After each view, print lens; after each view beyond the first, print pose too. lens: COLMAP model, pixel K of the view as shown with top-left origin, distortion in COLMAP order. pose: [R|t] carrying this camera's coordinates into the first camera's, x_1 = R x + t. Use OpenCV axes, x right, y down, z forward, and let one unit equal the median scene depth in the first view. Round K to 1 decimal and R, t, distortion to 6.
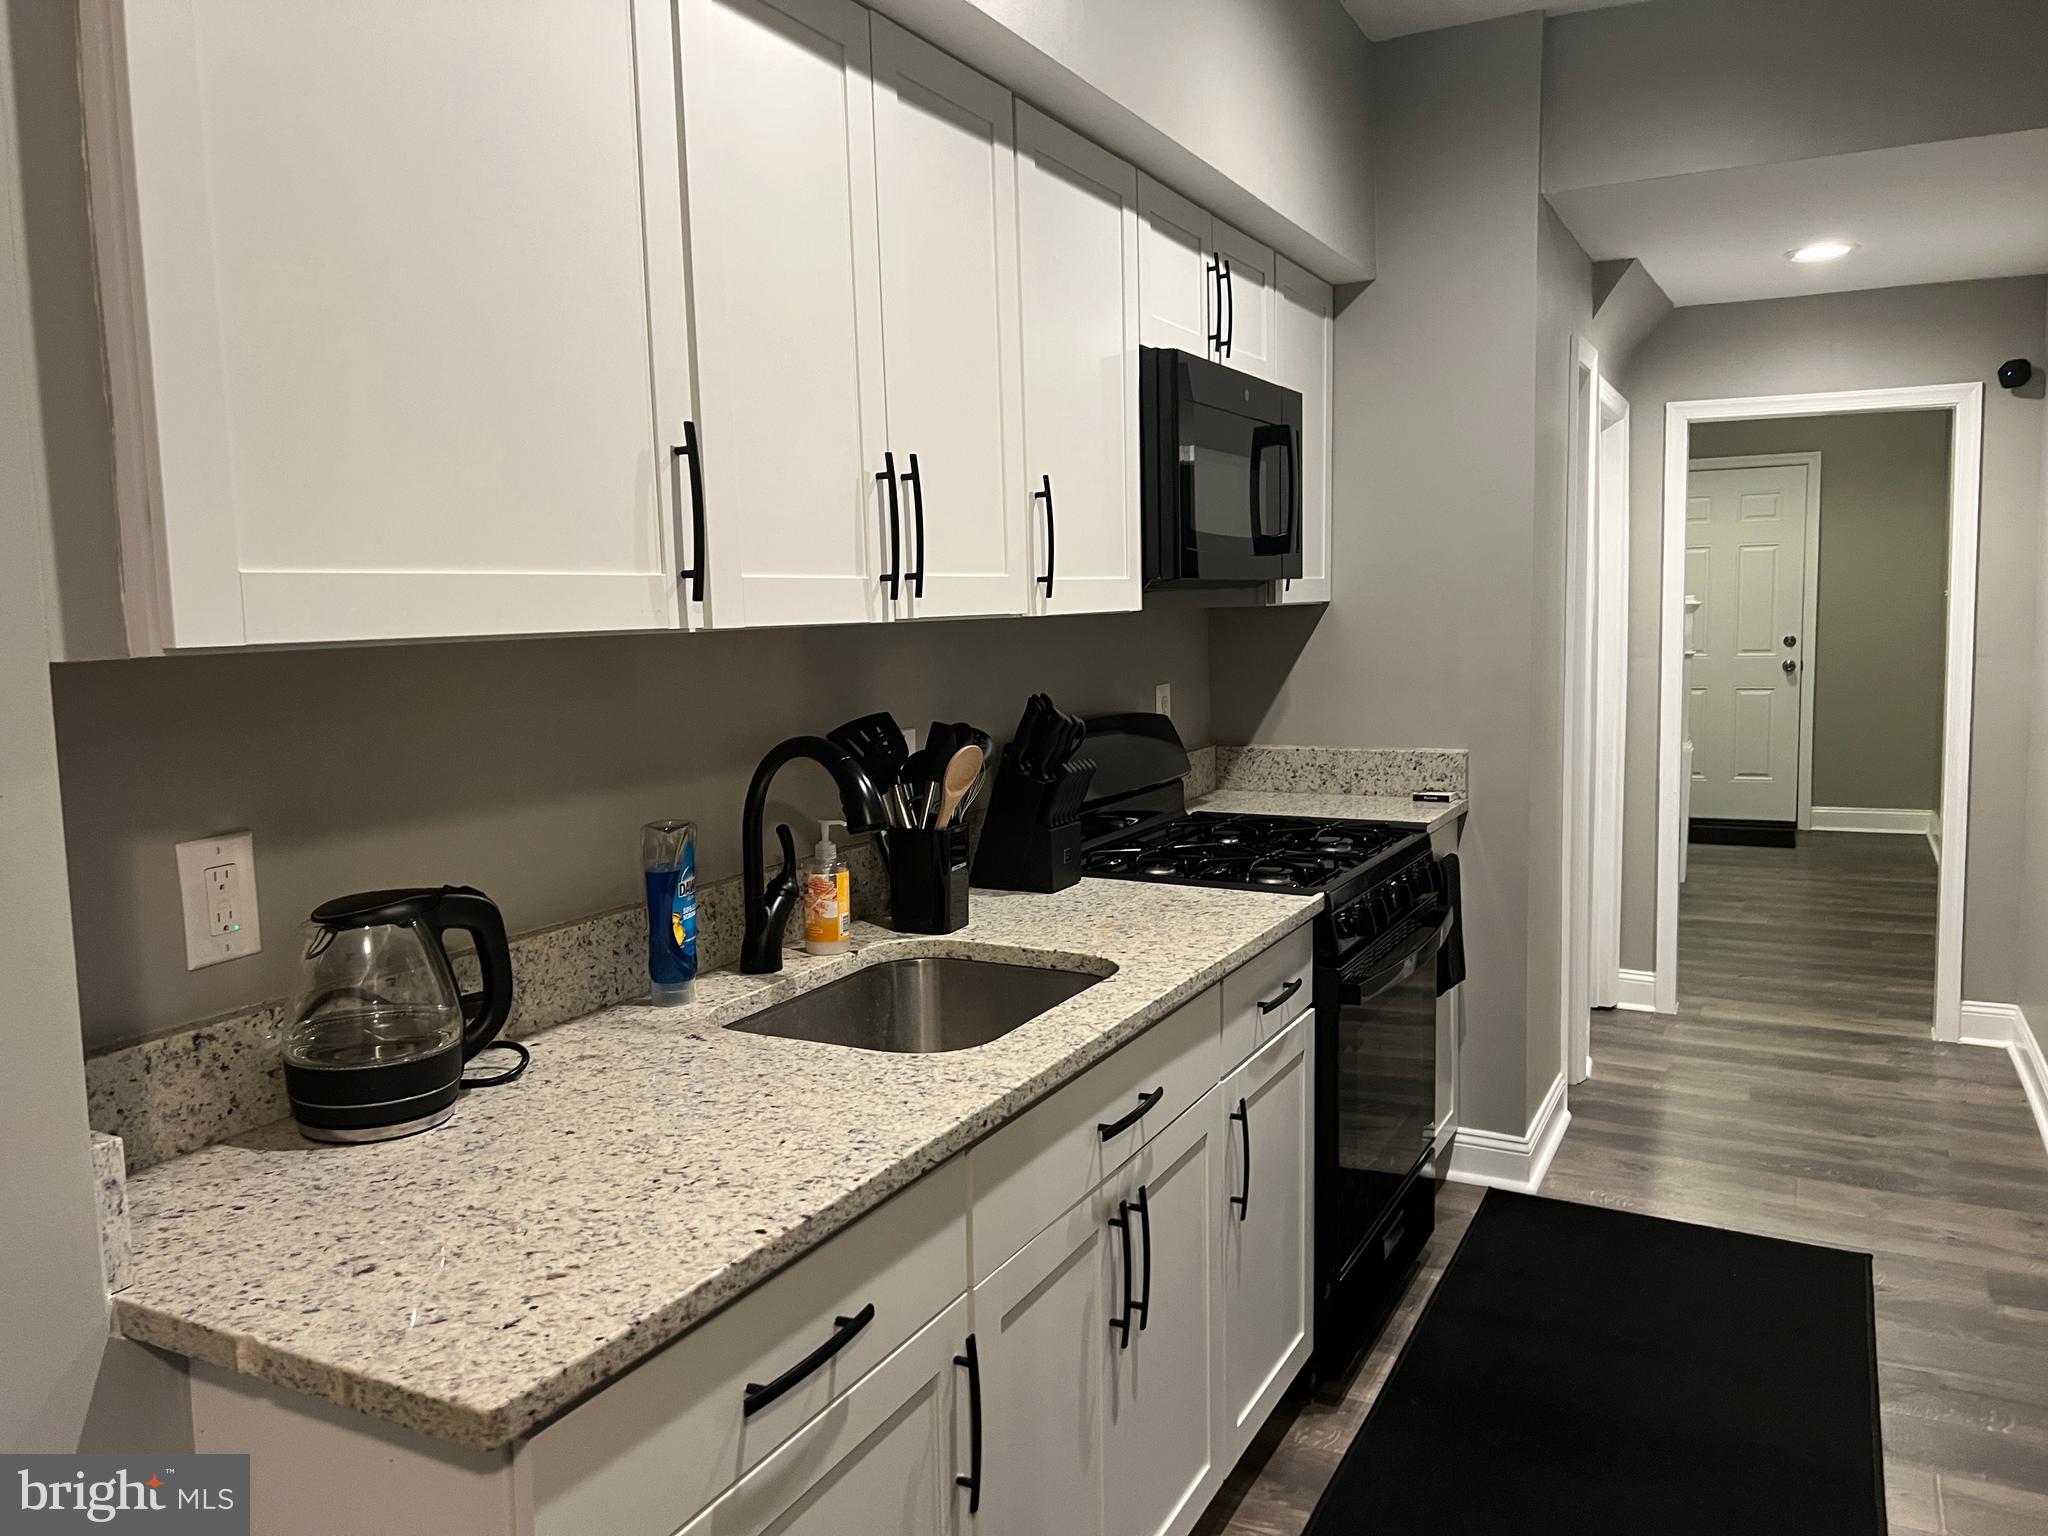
lens RADIAL K [[1539.6, 0, 1031.2], [0, 1539.6, 766.5], [0, 0, 1]] dist [0.075915, -0.084046]
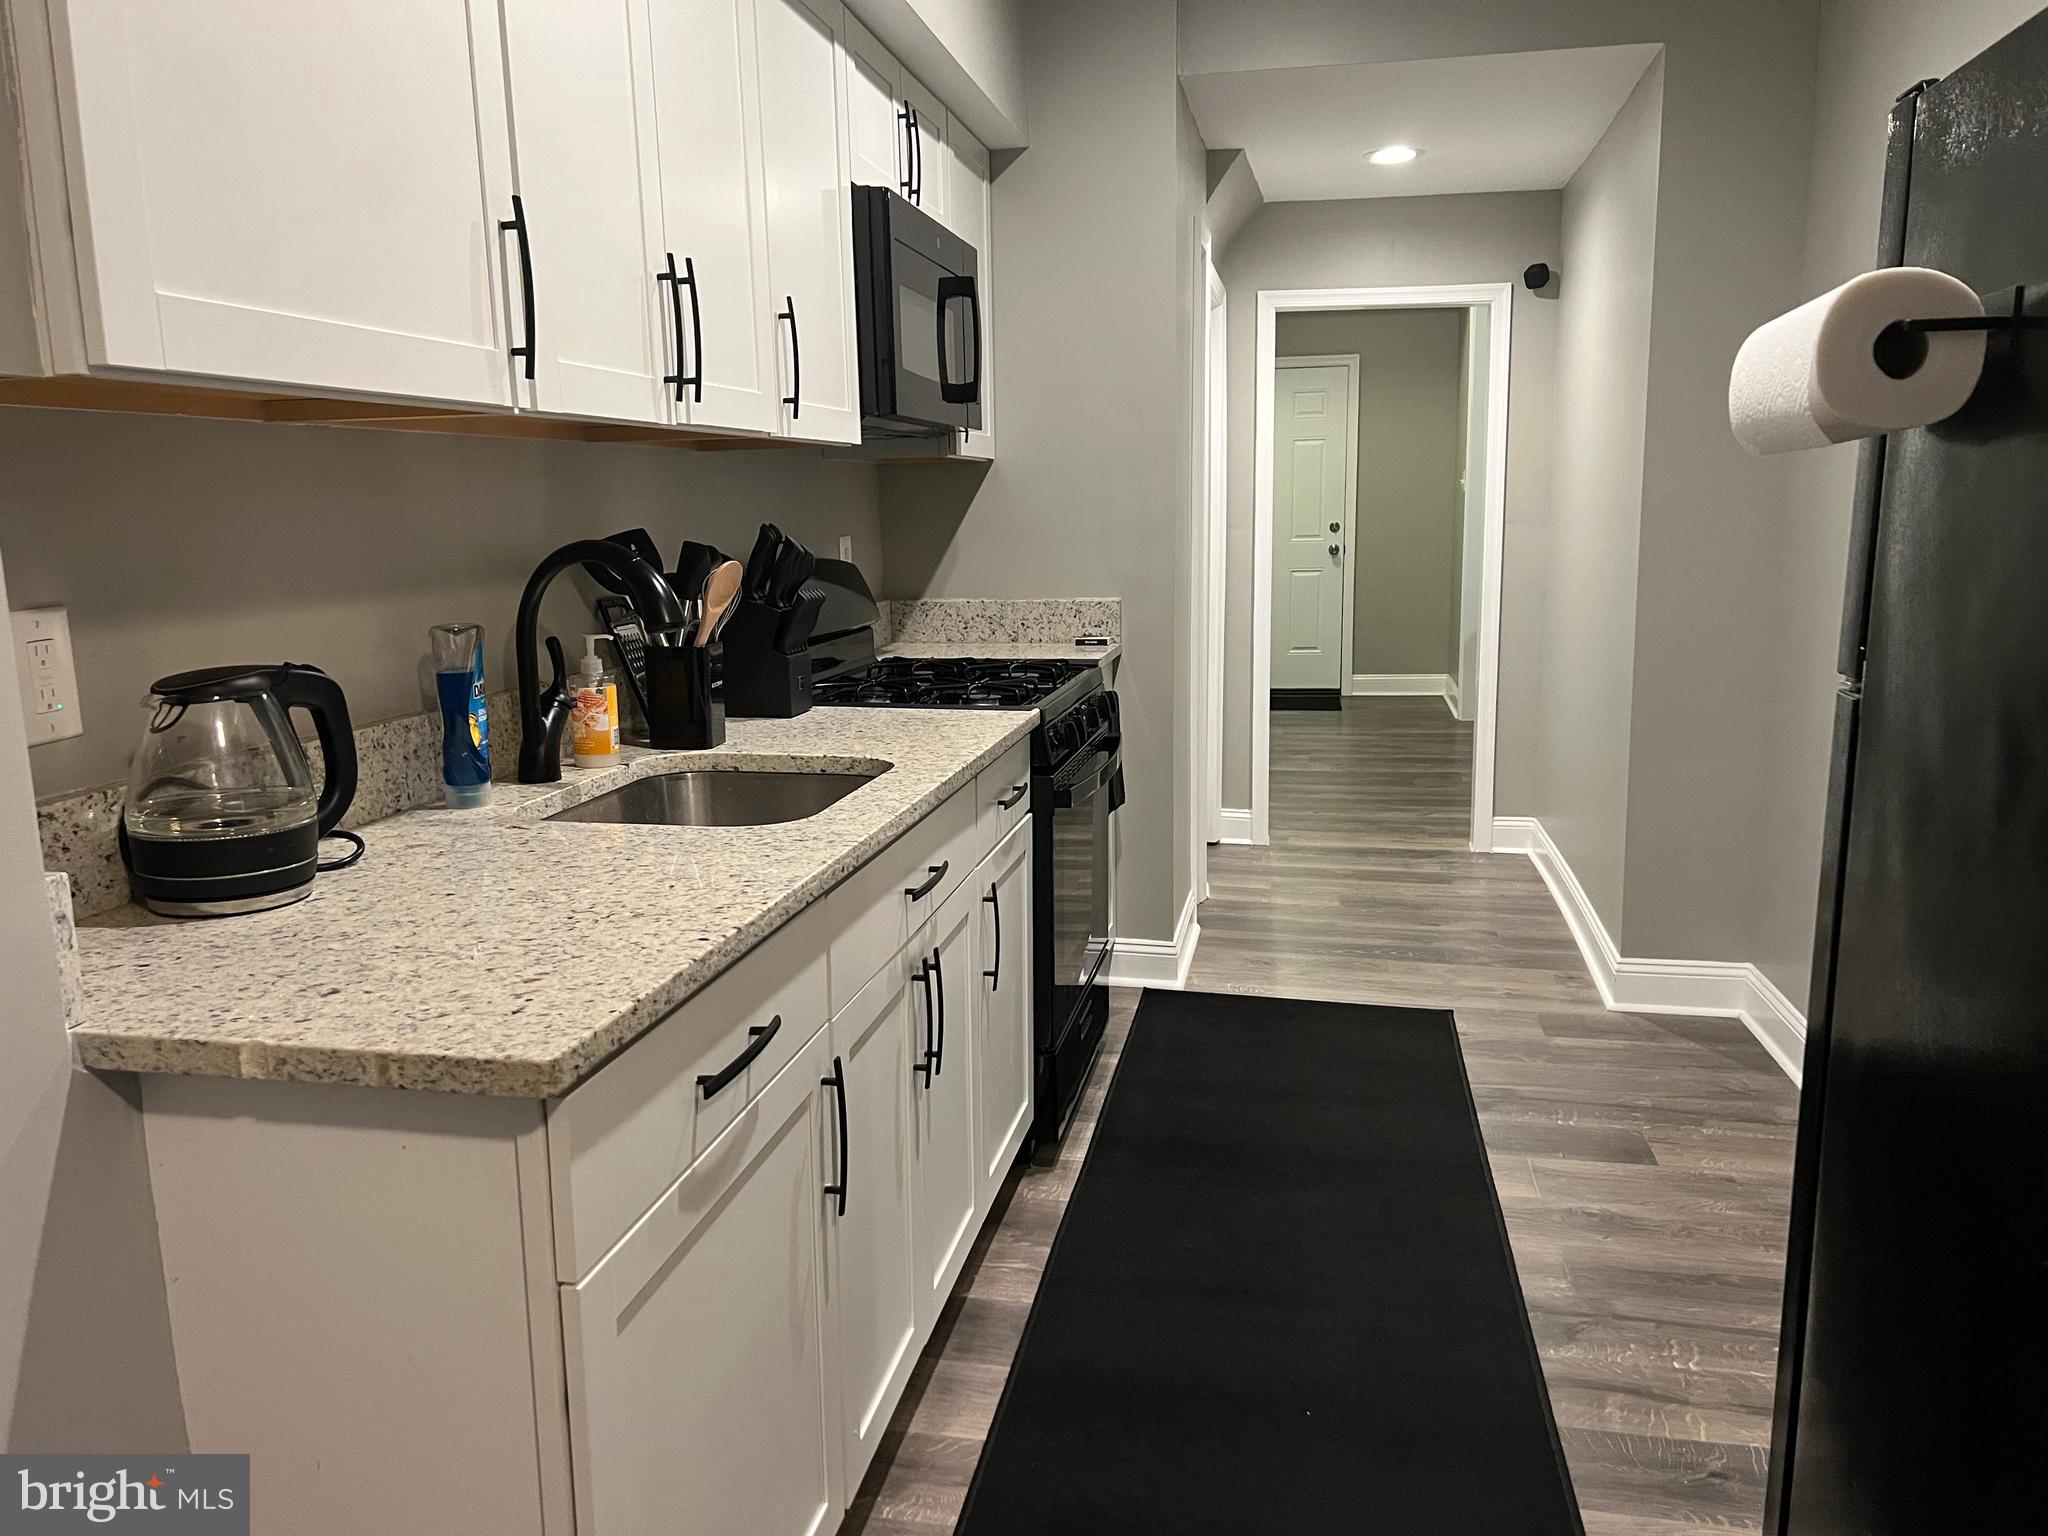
lens RADIAL K [[1539.6, 0, 1024.0], [0, 1539.6, 784.0], [0, 0, 1]] dist [0.075915, -0.084046]
pose [[0.960595, -0.044248, 0.274408, -0.129612], [0.025802, 0.997180, 0.070470, 0.061380], [-0.276753, -0.060613, 0.959028, -0.052170]]
